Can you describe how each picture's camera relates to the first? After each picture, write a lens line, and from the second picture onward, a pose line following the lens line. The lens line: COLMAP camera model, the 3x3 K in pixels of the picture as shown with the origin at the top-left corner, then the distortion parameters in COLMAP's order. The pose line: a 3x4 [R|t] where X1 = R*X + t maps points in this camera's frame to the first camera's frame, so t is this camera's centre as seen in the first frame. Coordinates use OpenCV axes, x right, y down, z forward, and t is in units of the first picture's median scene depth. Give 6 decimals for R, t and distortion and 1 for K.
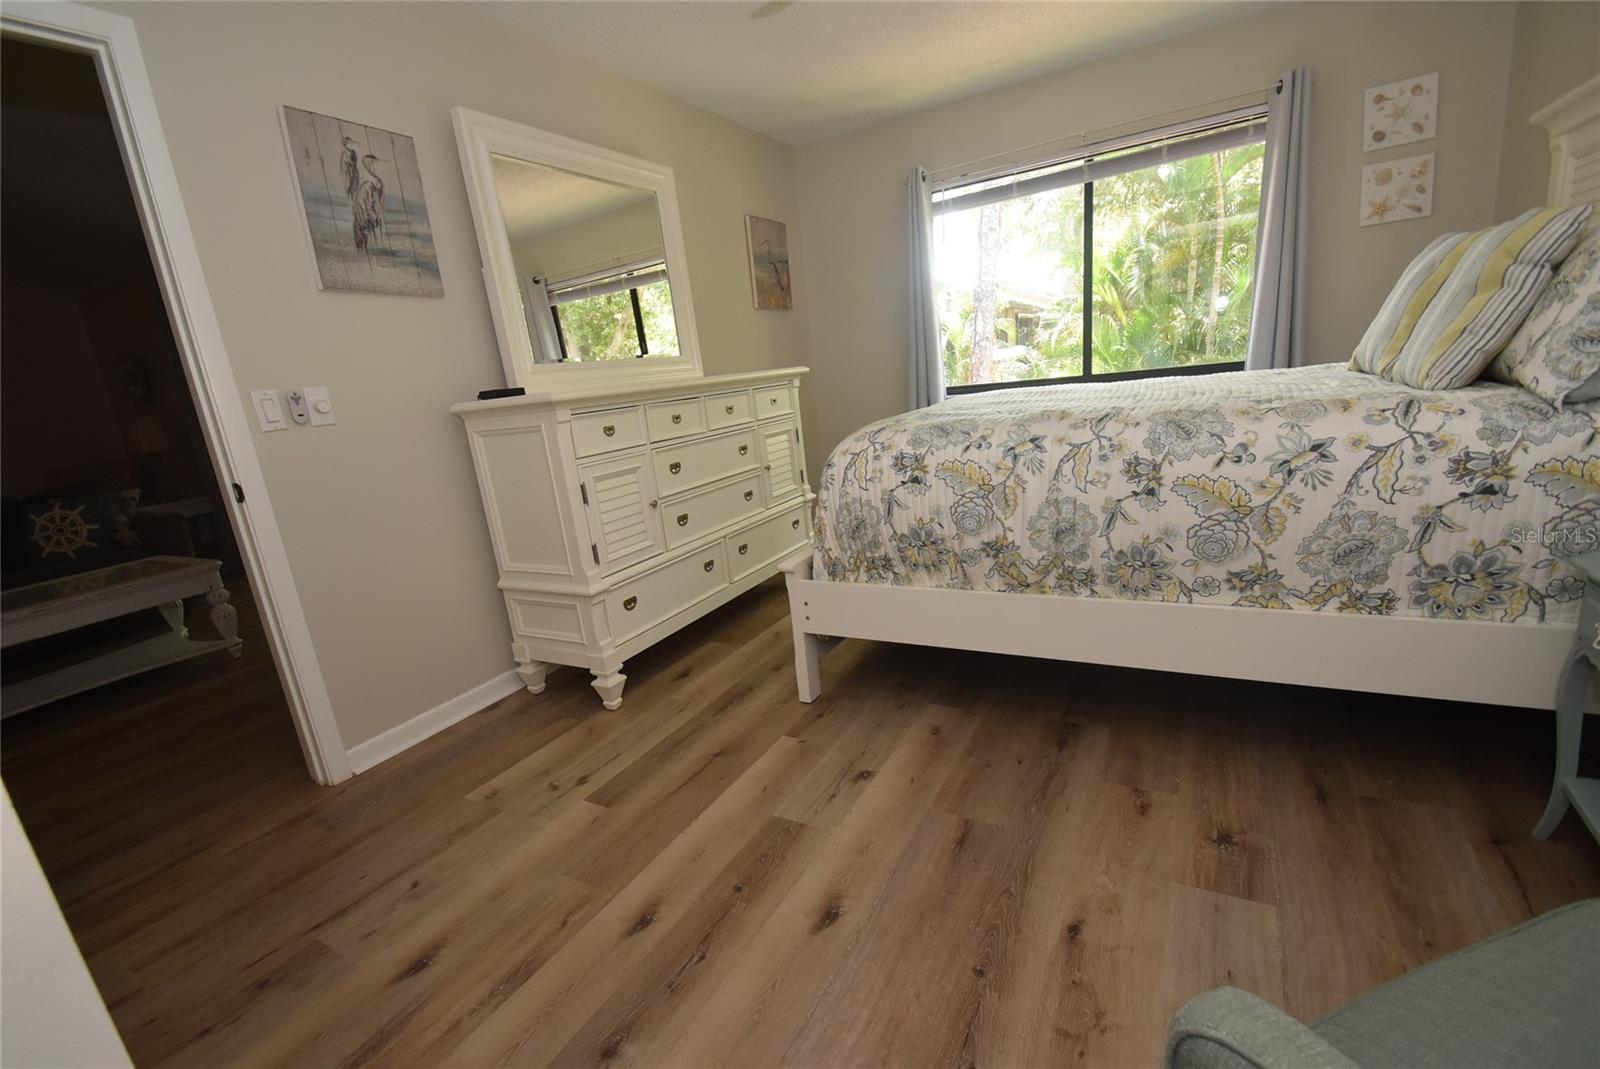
lens RADIAL K [[704.1, 0, 787.4], [0, 704.1, 556.9], [0, 0, 1]] dist [0.015132, -0.016074]
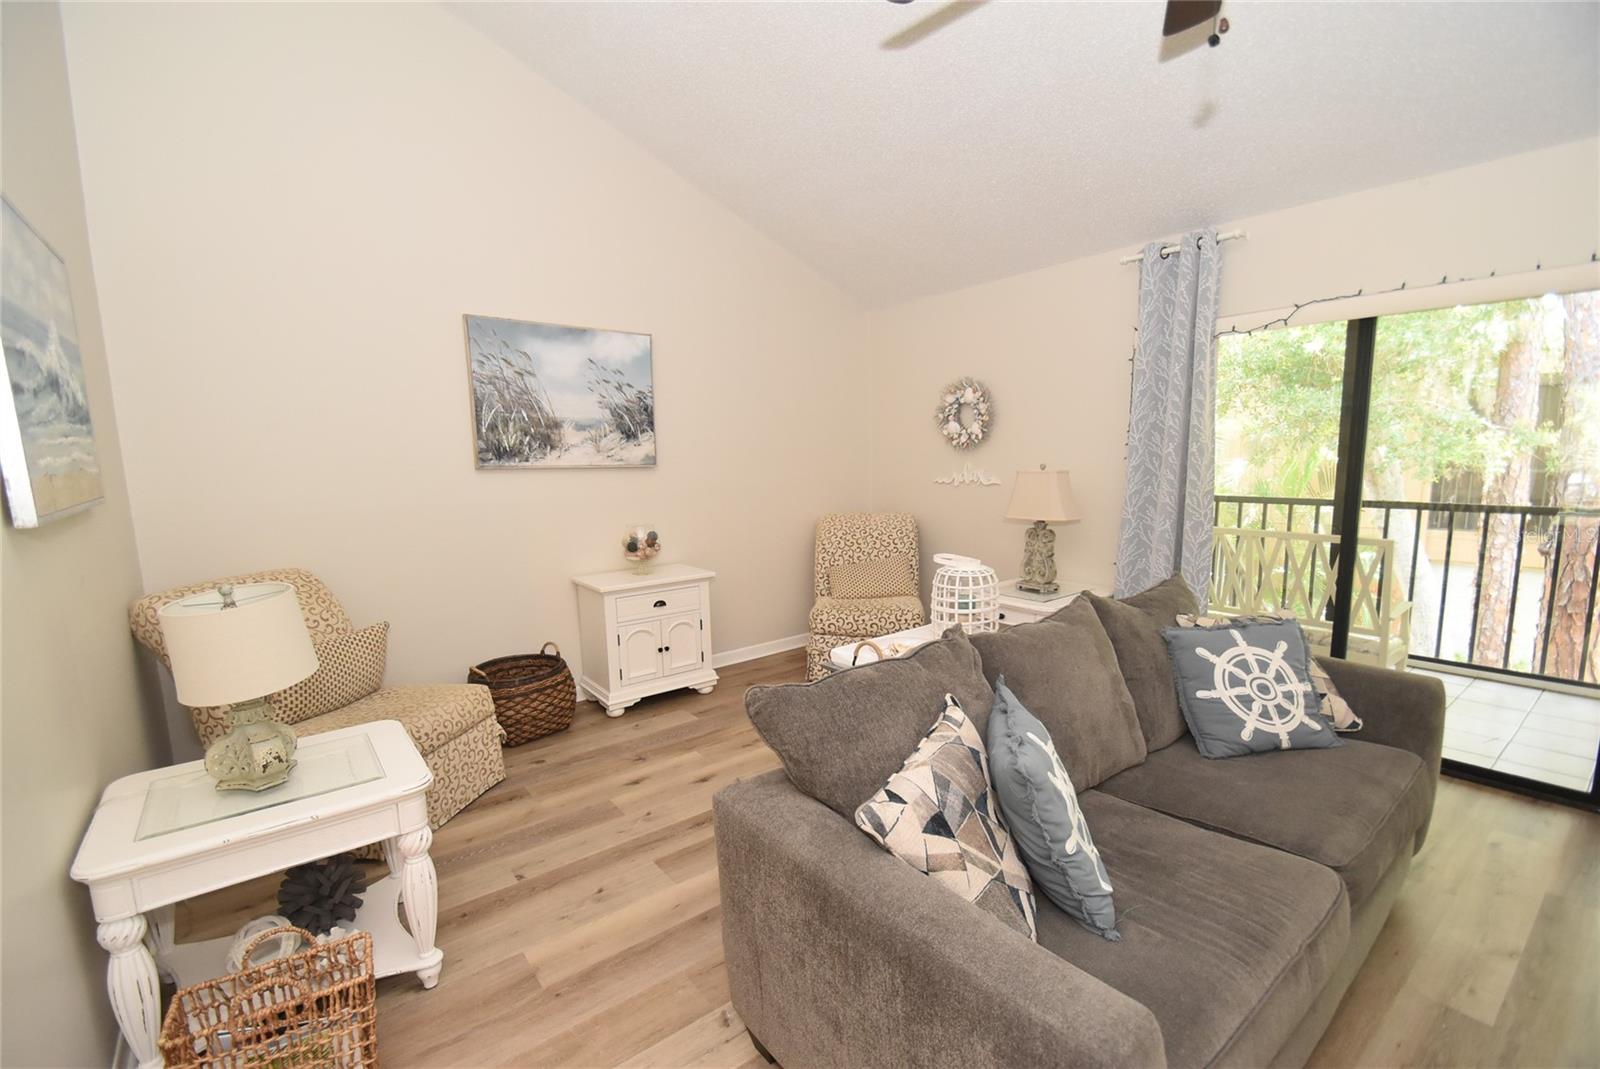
lens RADIAL K [[704.1, 0, 787.4], [0, 704.1, 556.9], [0, 0, 1]] dist [0.015132, -0.016074]
pose [[0.917578, 0.131392, -0.375217, -2.439911], [-0.163833, 0.984911, -0.055754, -0.097006], [0.362229, 0.112632, 0.925259, 0.776177]]
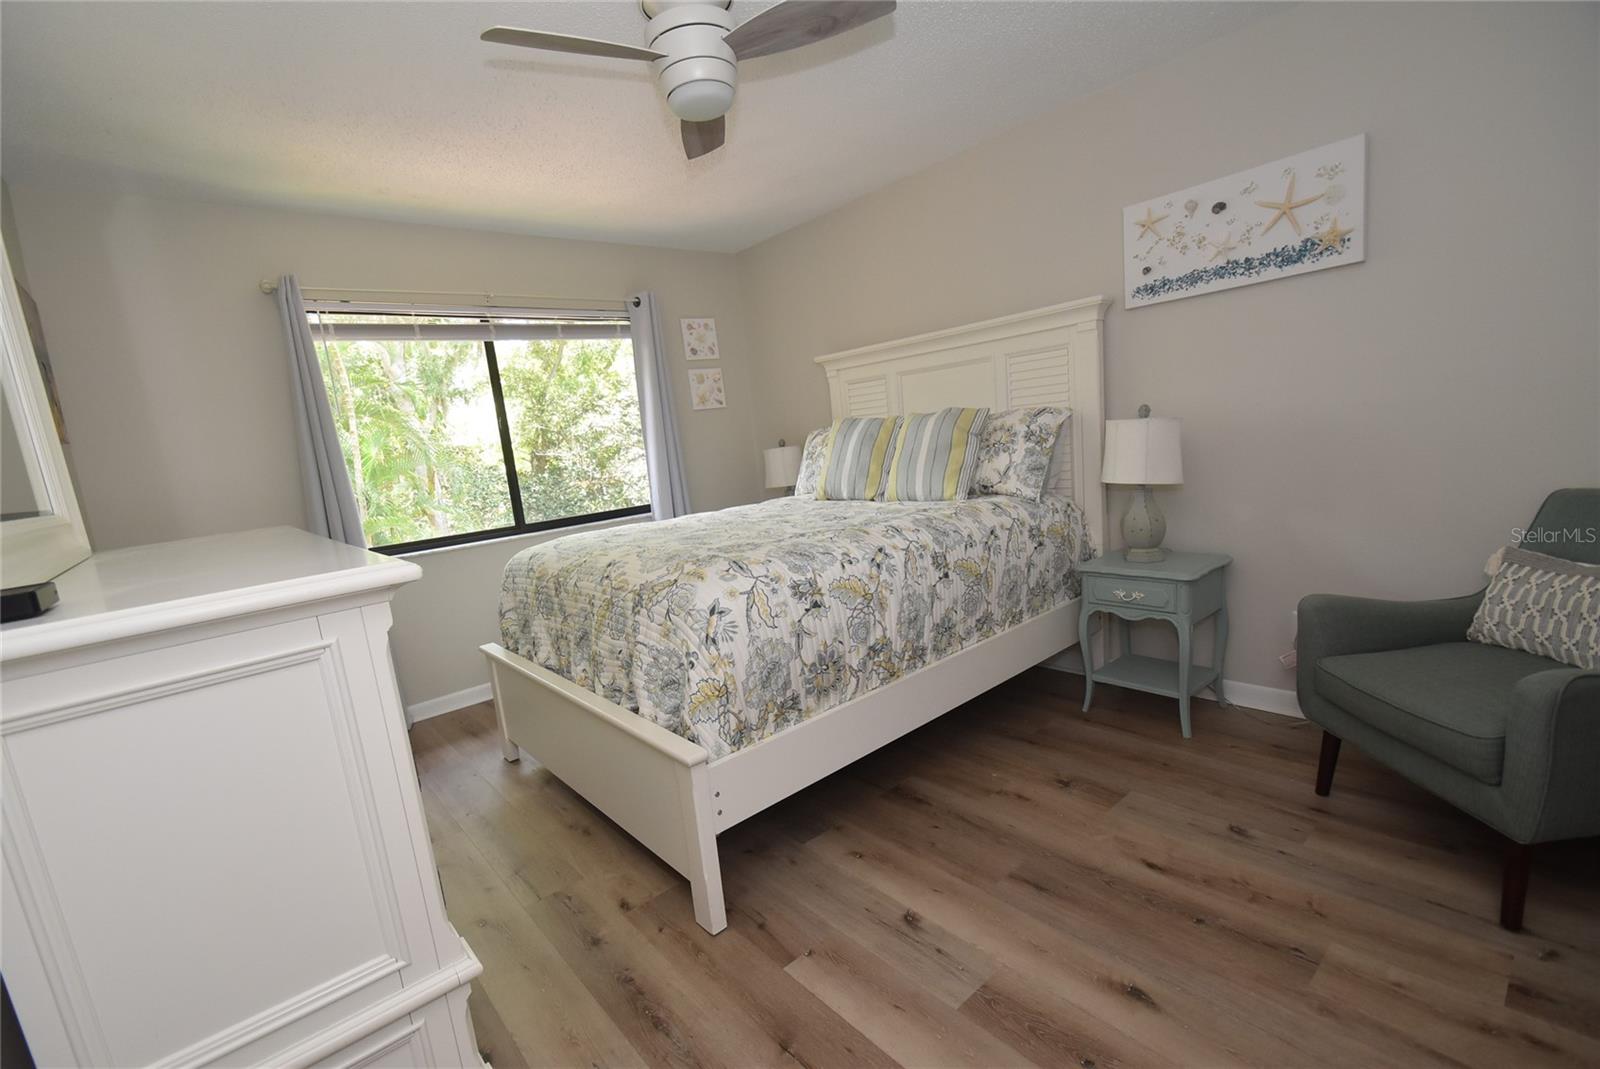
lens RADIAL K [[704.1, 0, 787.4], [0, 704.1, 556.9], [0, 0, 1]] dist [0.015132, -0.016074]
pose [[0.339062, -0.089252, 0.936521, -0.745607], [0.303358, 0.952687, -0.019037, -0.165769], [-0.890512, 0.290555, 0.350095, 0.671826]]
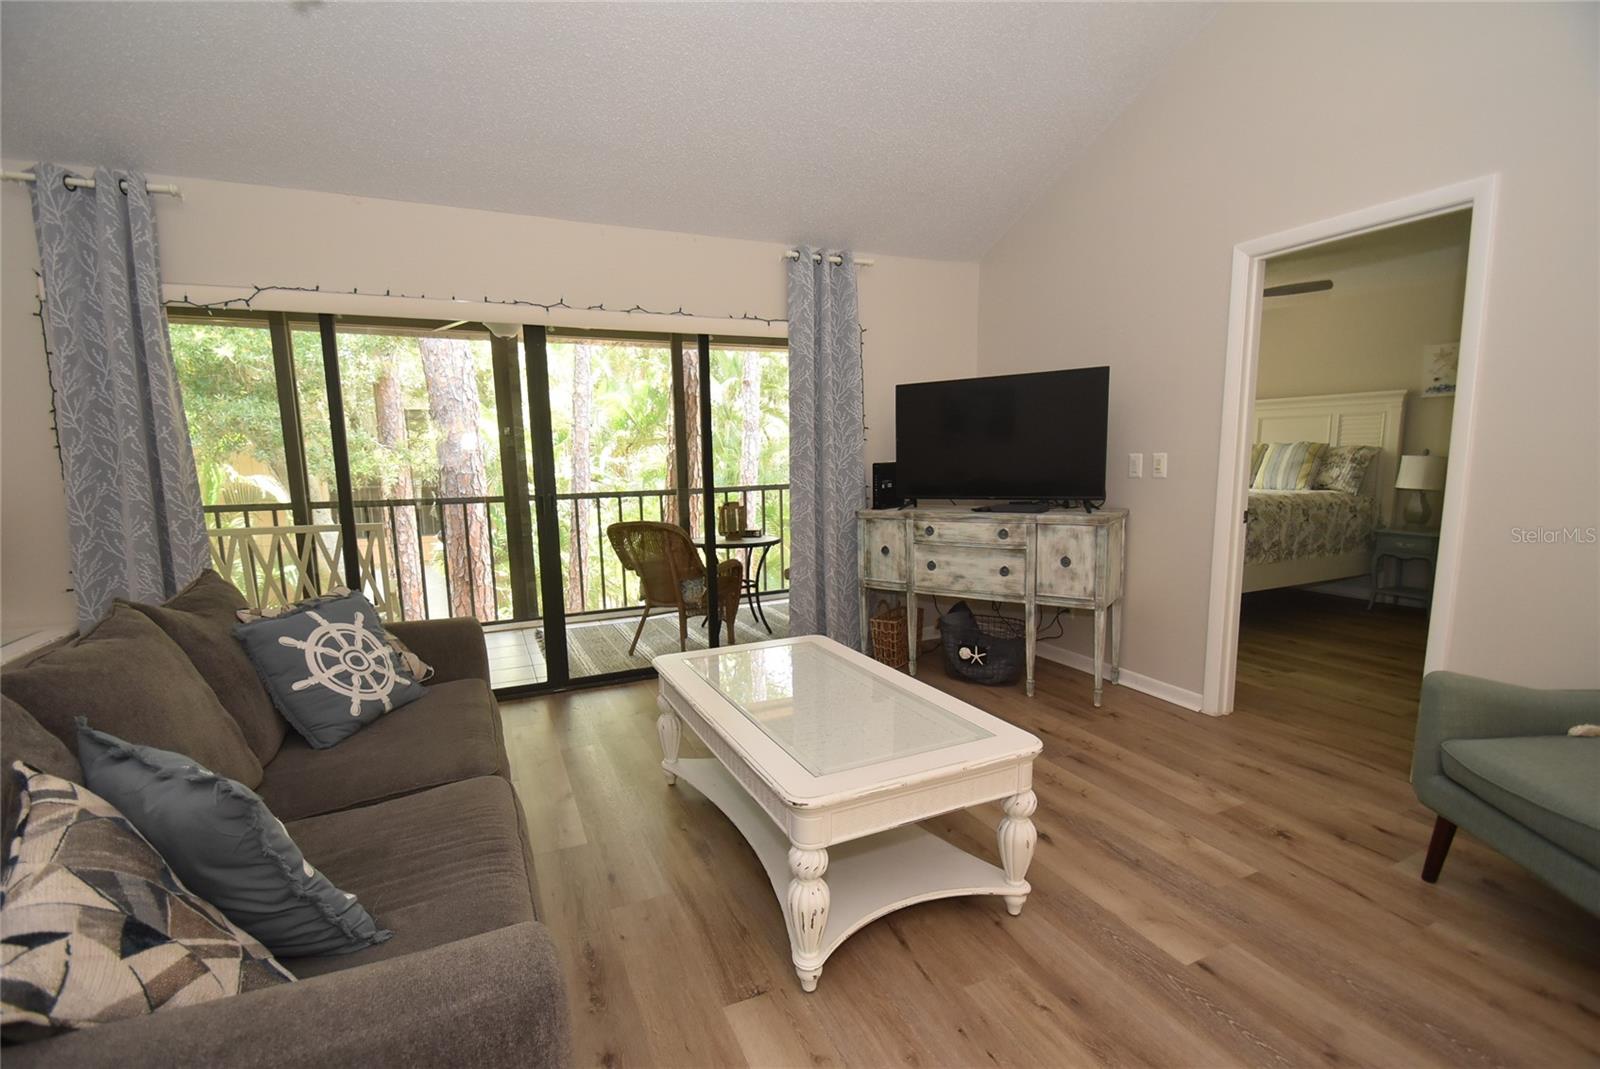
lens RADIAL K [[699.6, 0, 801.7], [0, 699.6, 563.6], [0, 0, 1]] dist [-0.011667, -0.005653]
pose [[0.579014, -0.030510, 0.814746, -2.611958], [0.166515, 0.982662, -0.081539, -0.024338], [-0.798132, 0.182879, 0.574056, 0.903742]]
